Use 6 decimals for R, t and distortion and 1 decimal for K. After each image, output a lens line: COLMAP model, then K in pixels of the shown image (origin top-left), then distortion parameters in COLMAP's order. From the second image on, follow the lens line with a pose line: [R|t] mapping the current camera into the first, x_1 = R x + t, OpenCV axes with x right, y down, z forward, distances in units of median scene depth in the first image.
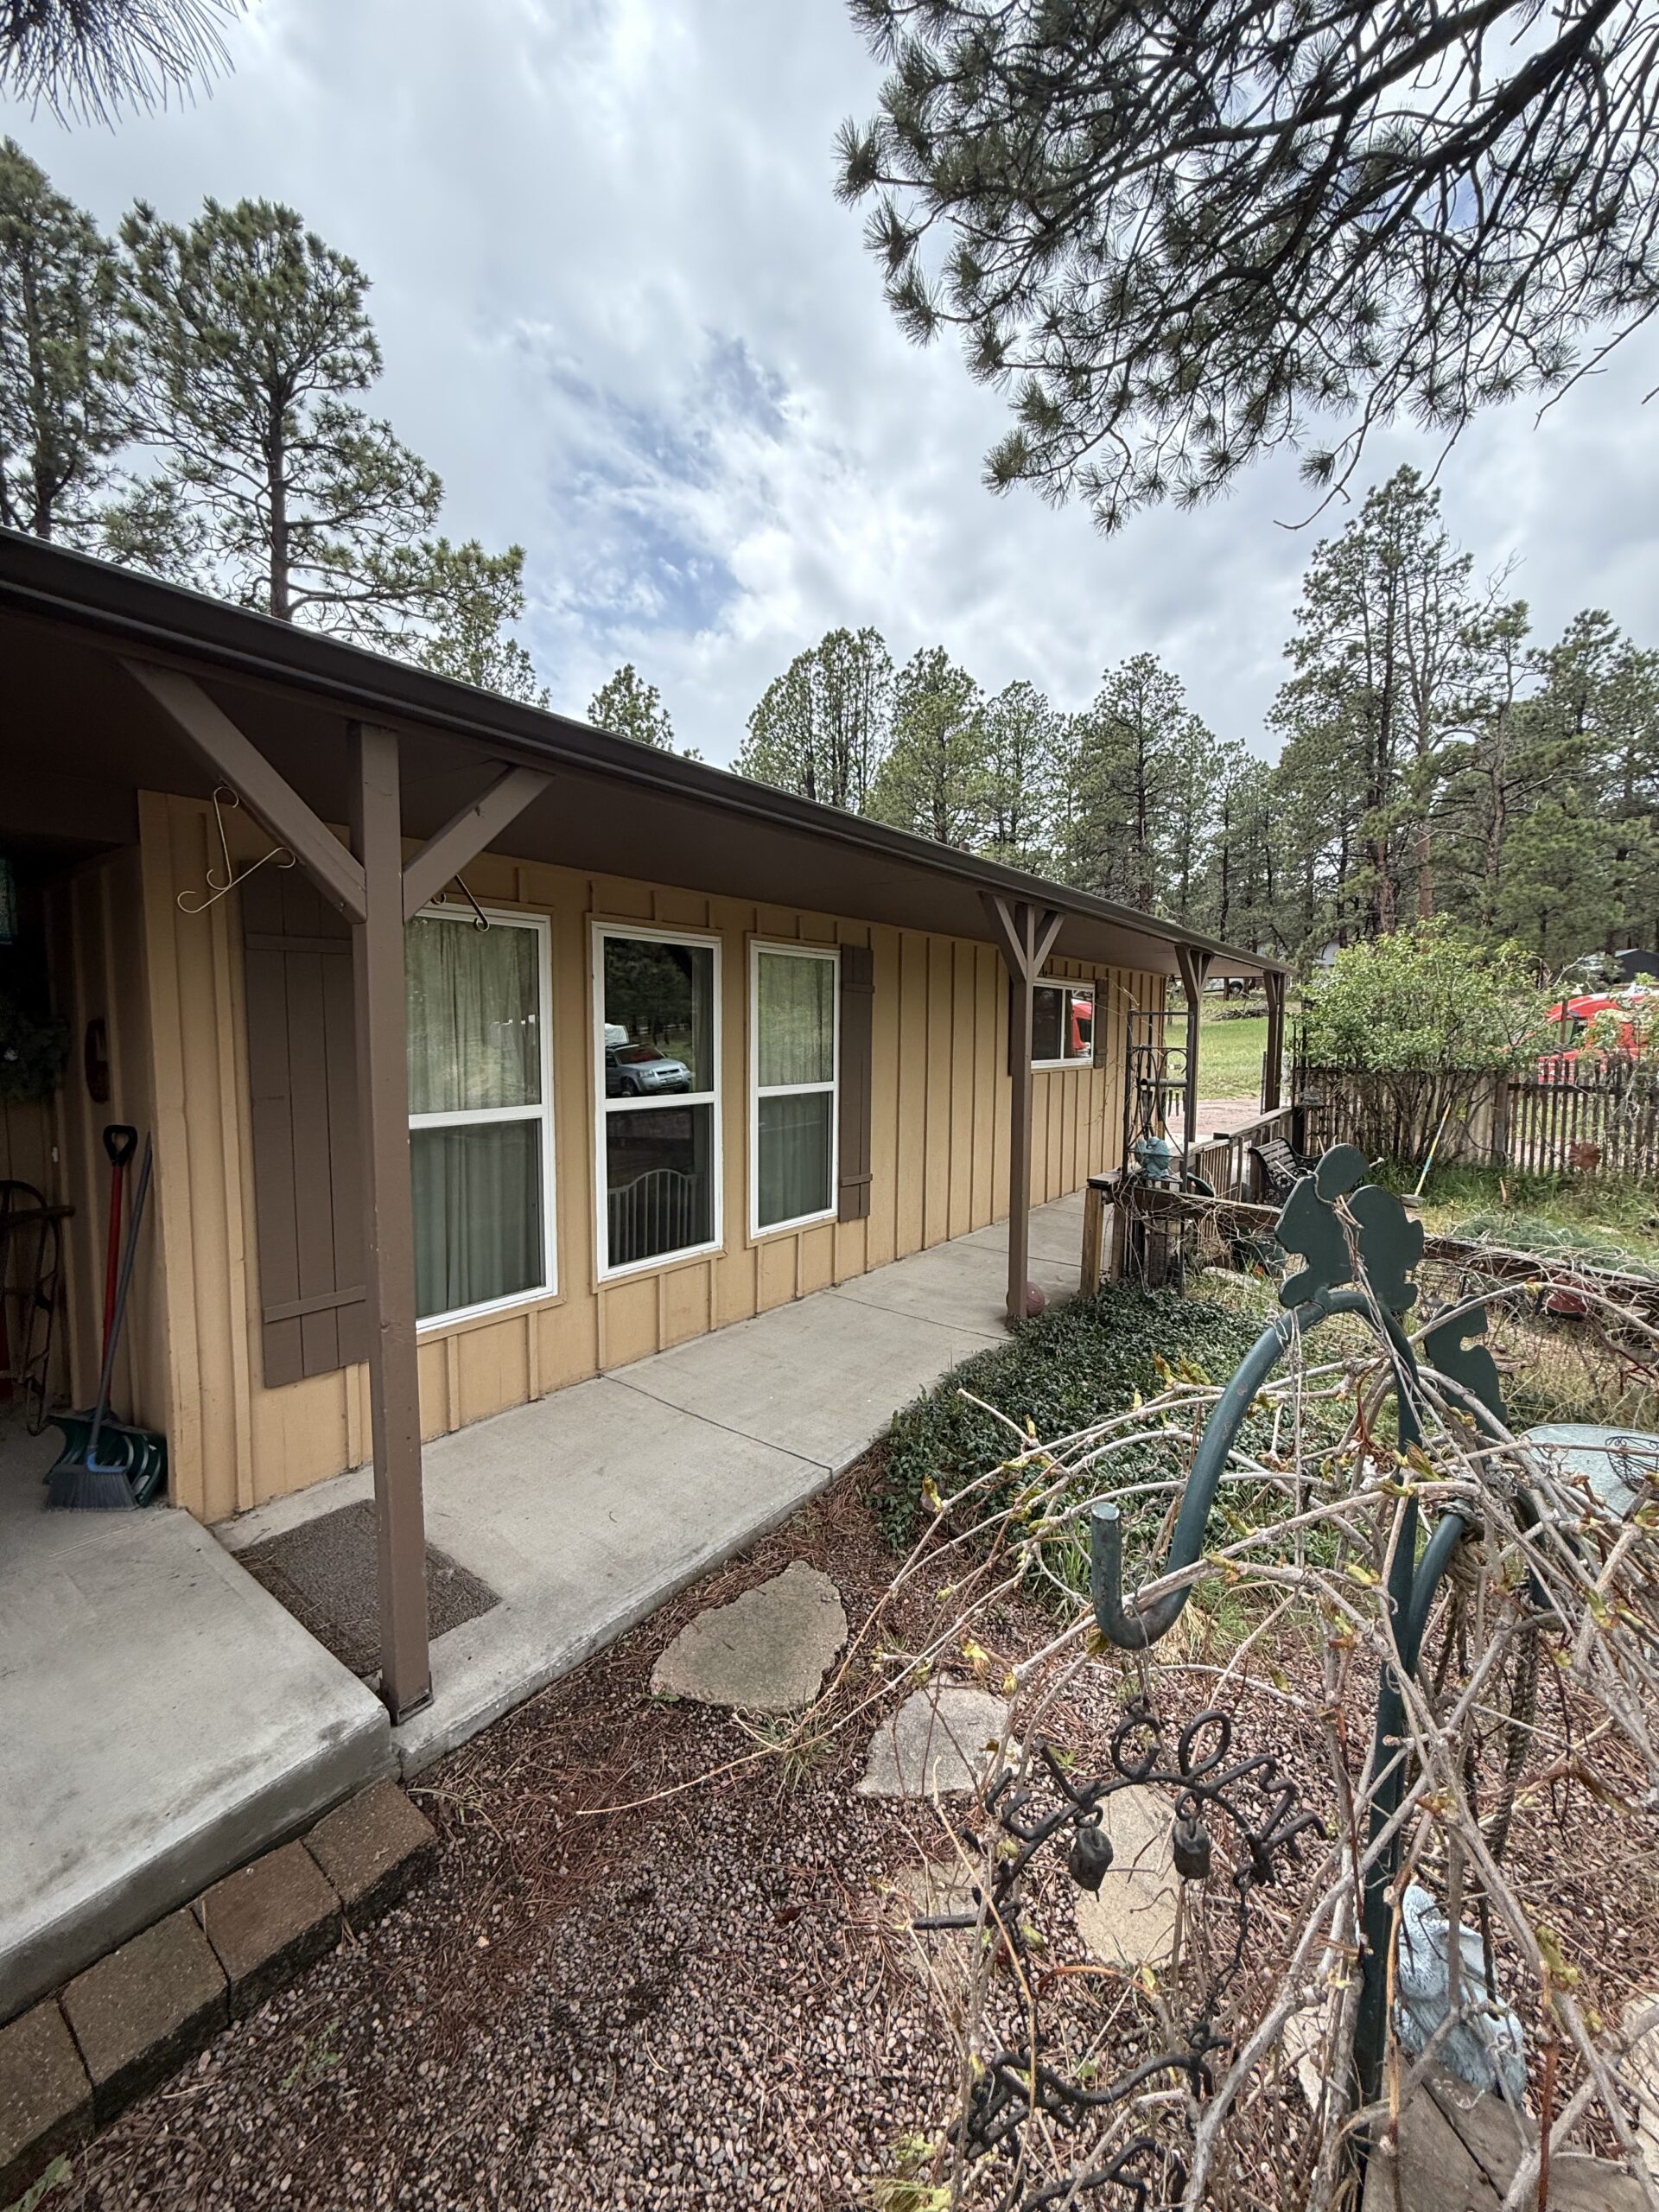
lens RADIAL K [[881.1, 0, 834.3], [0, 881.1, 1102.6], [0, 0, 1]] dist [0.002128, 0.000487]
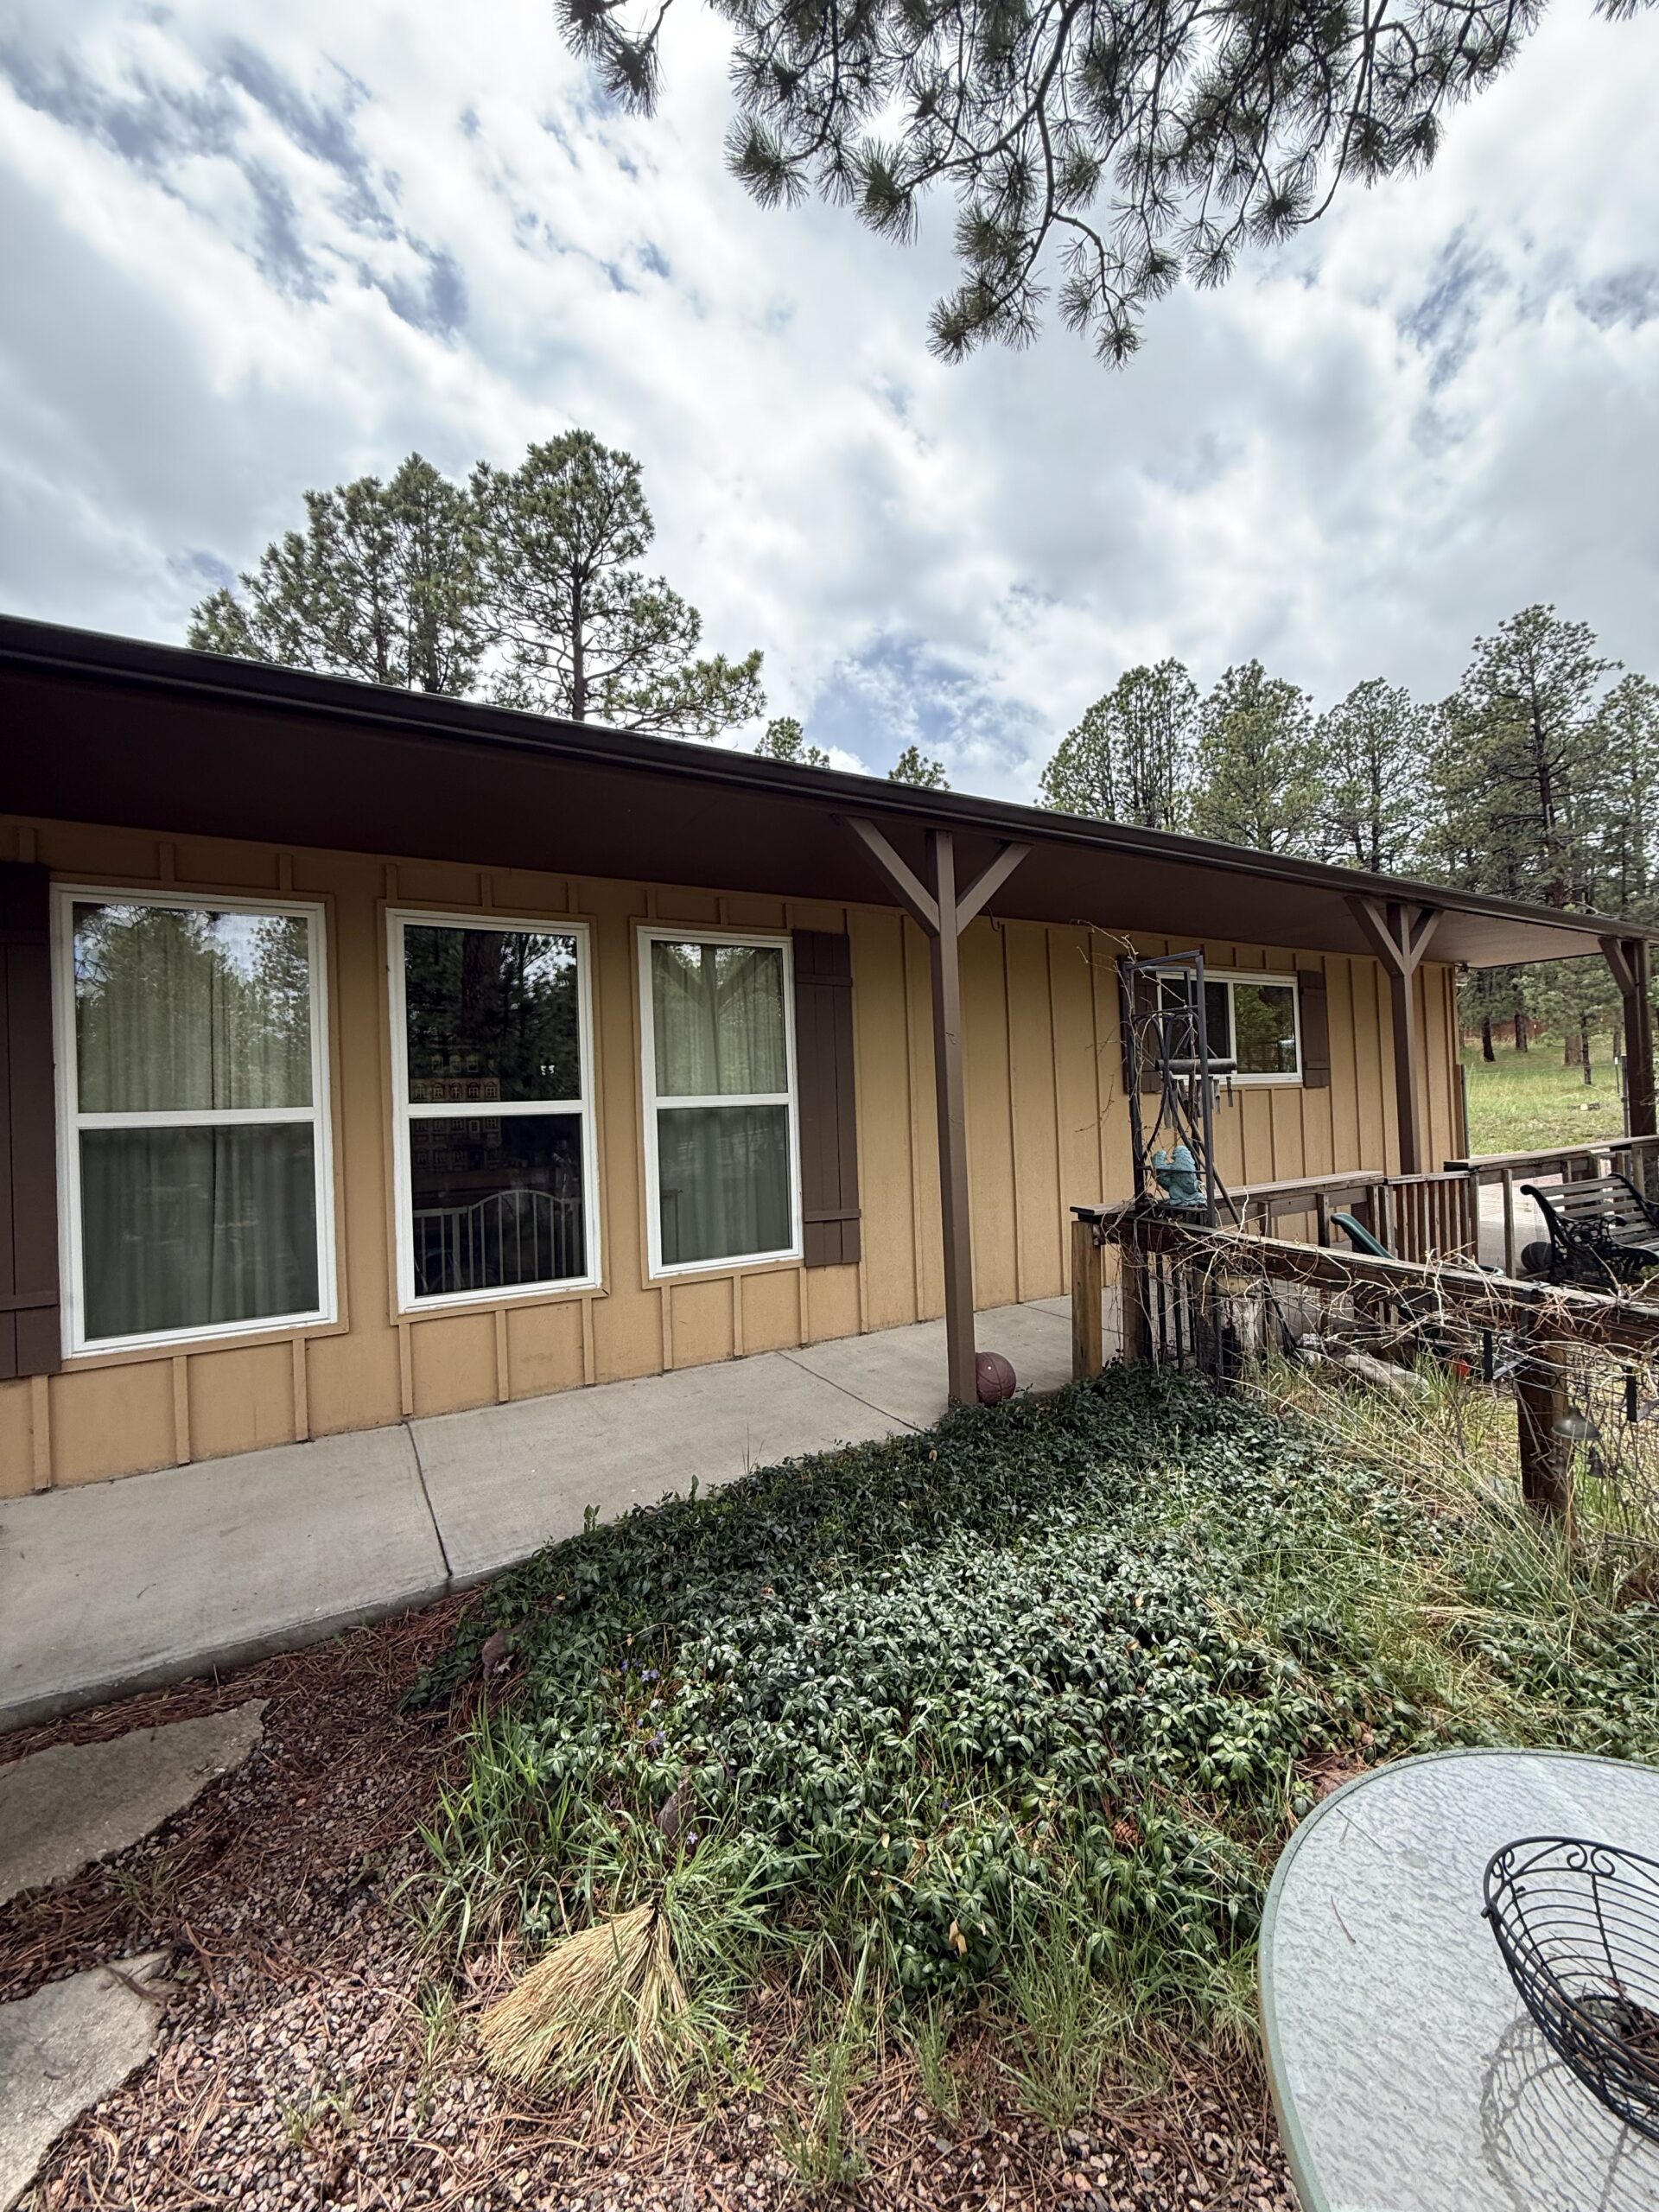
lens RADIAL K [[881.1, 0, 827.4], [0, 881.1, 1102.6], [0, 0, 1]] dist [0.002128, 0.000487]
pose [[0.920717, -0.045190, -0.387606, 0.113599], [0.012112, 0.996103, -0.087361, 0.018461], [0.390043, 0.075740, 0.917676, 0.082260]]
